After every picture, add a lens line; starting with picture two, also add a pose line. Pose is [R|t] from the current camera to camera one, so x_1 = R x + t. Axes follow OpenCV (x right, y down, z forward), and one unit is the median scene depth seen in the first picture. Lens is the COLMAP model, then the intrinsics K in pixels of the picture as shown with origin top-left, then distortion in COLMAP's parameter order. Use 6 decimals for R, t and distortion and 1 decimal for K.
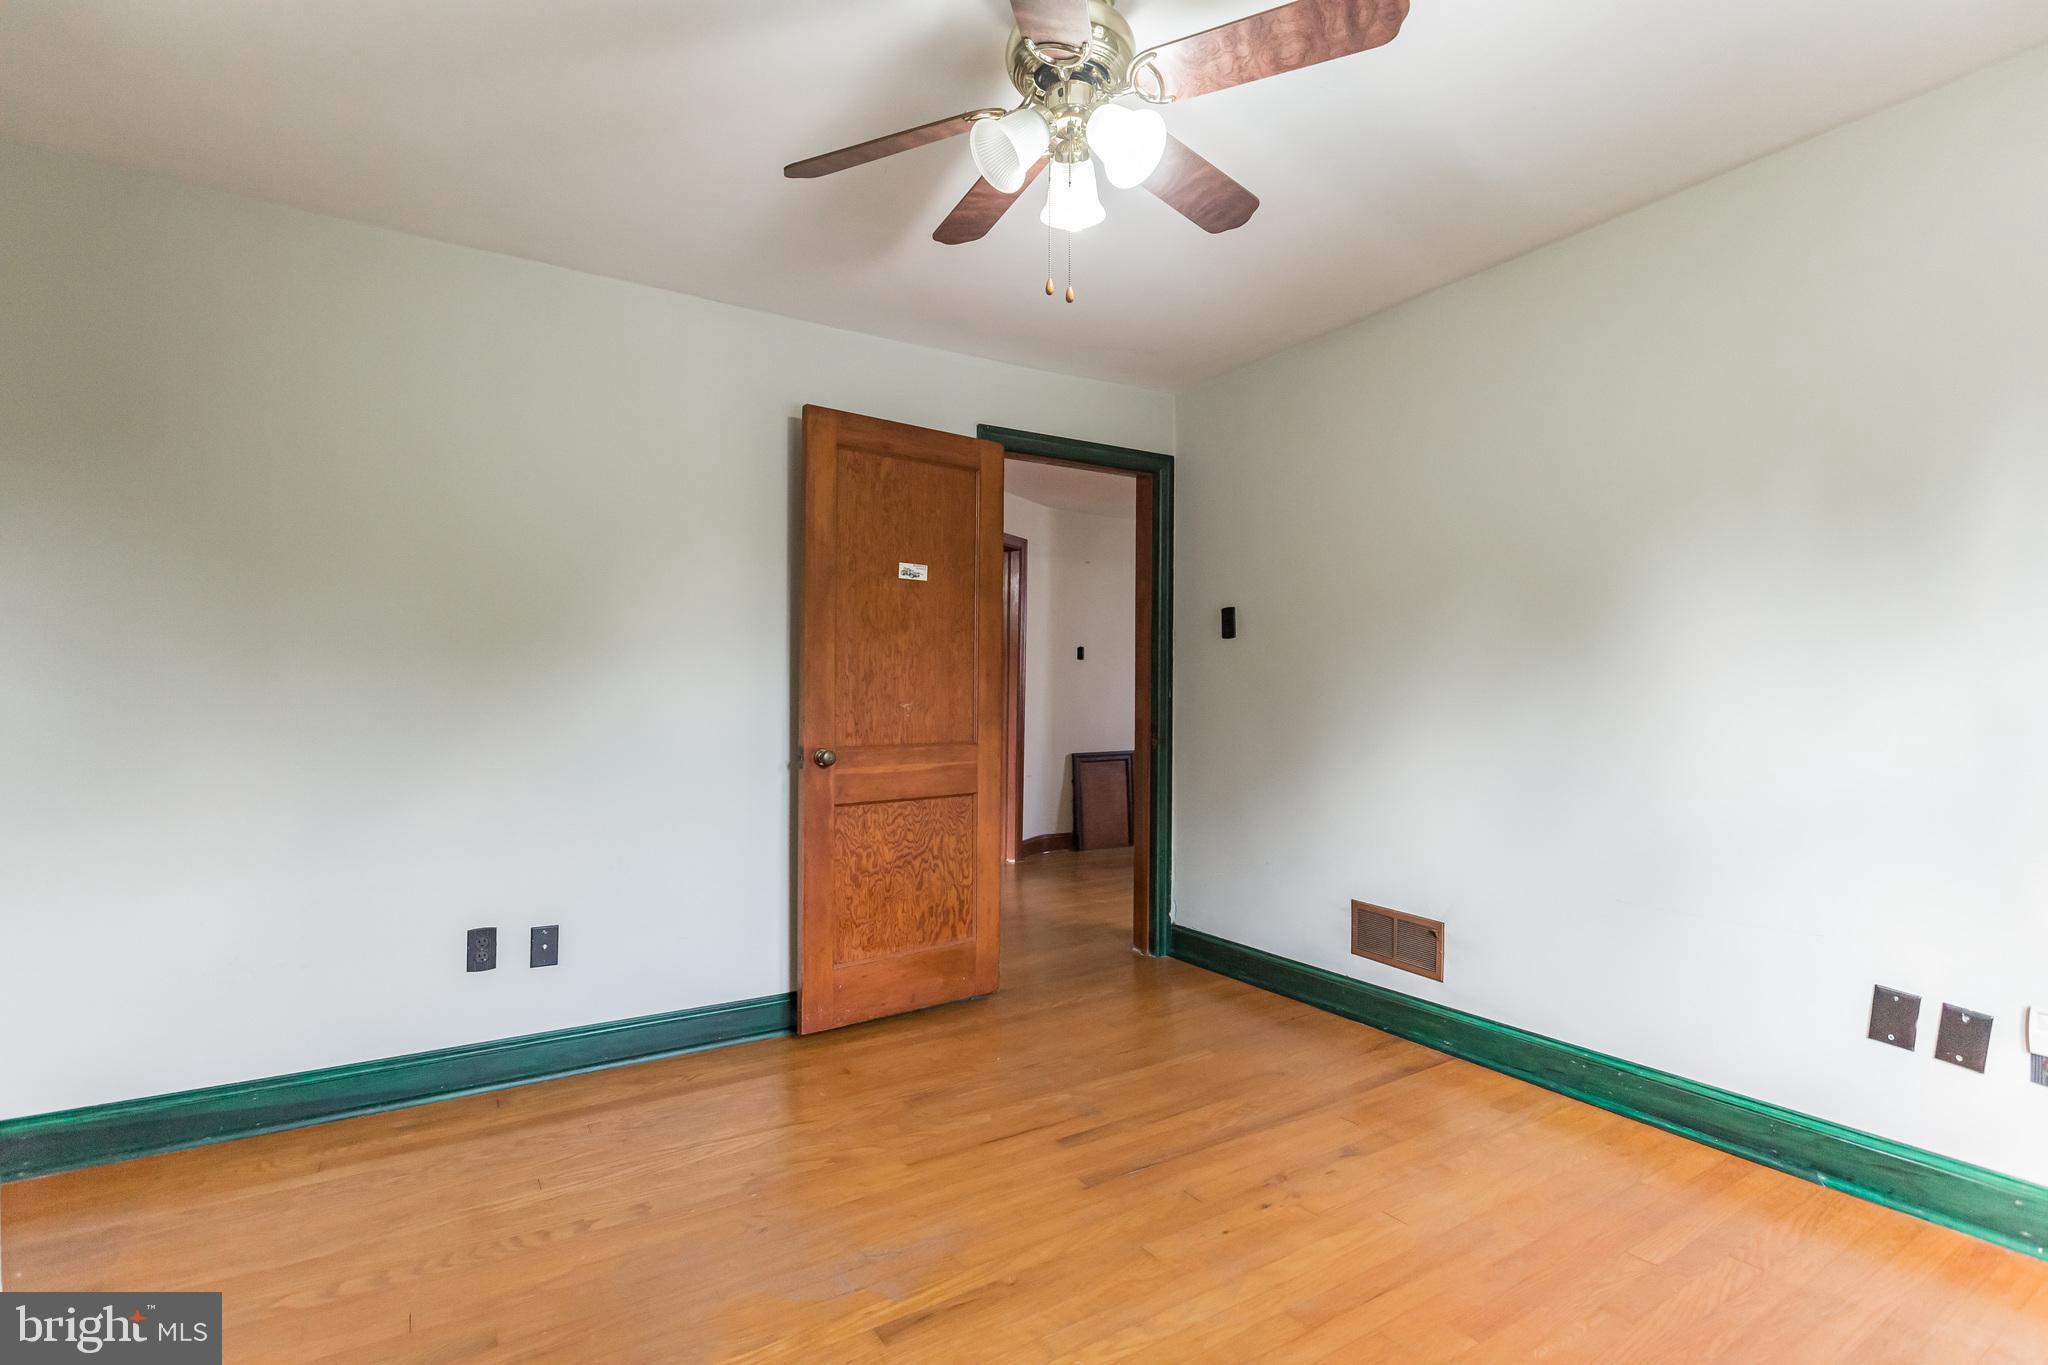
lens RADIAL K [[926.4, 0, 1024.1], [0, 926.4, 721.8], [0, 0, 1]] dist [0.001116, 0.000277]
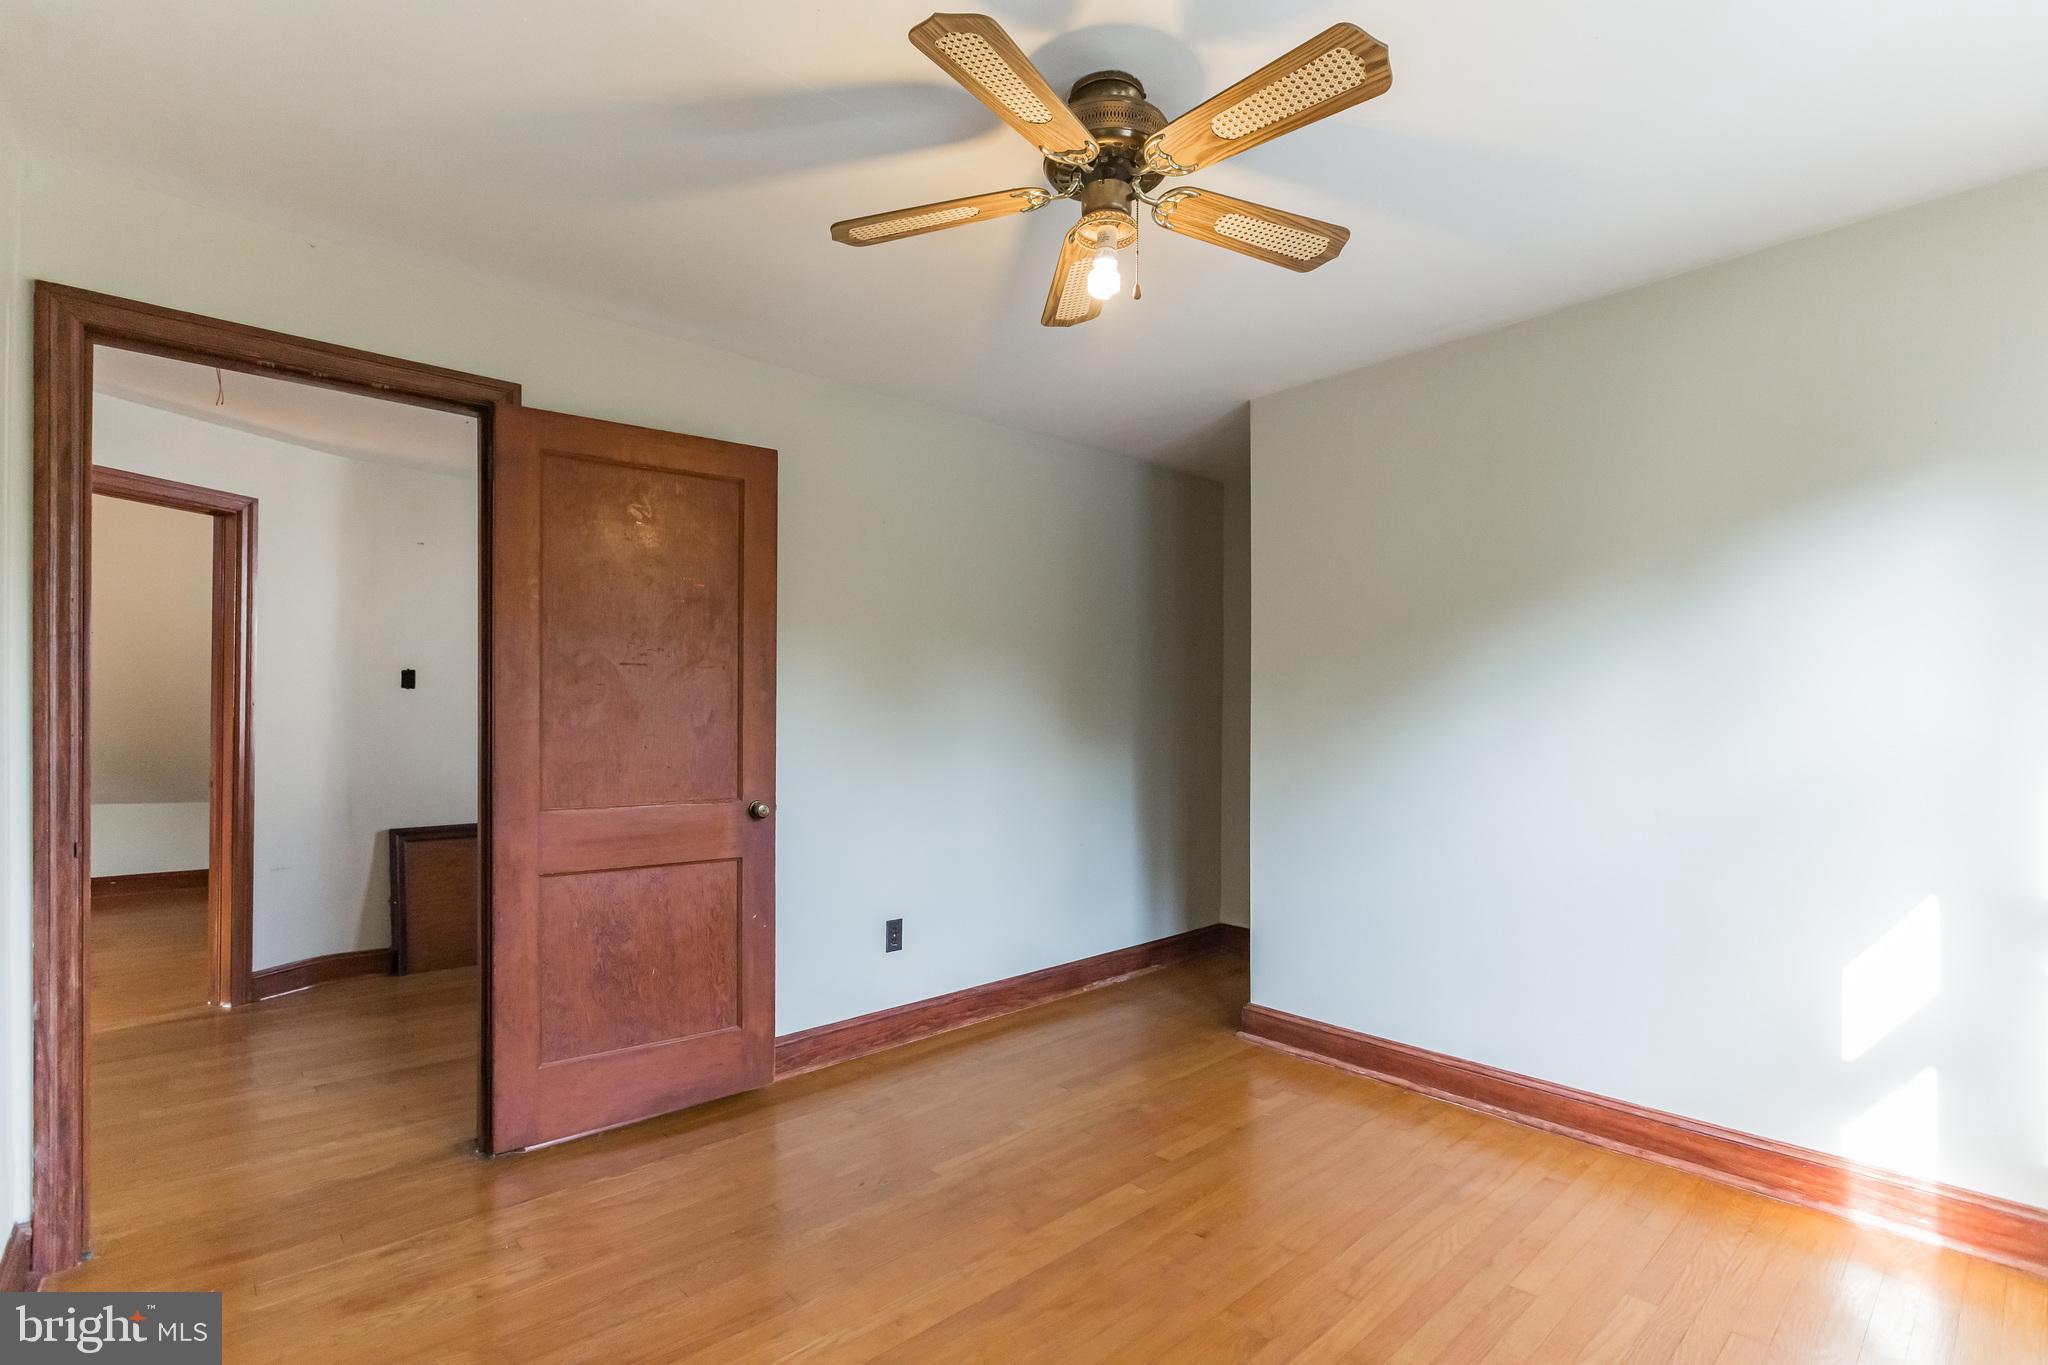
lens RADIAL K [[926.4, 0, 1024.1], [0, 926.4, 721.8], [0, 0, 1]] dist [0.001116, 0.000277]
pose [[0.980116, 0.001563, 0.198421, 0.371525], [0.006535, 0.999172, -0.040154, -0.013191], [-0.198320, 0.040652, 0.979294, 0.258604]]
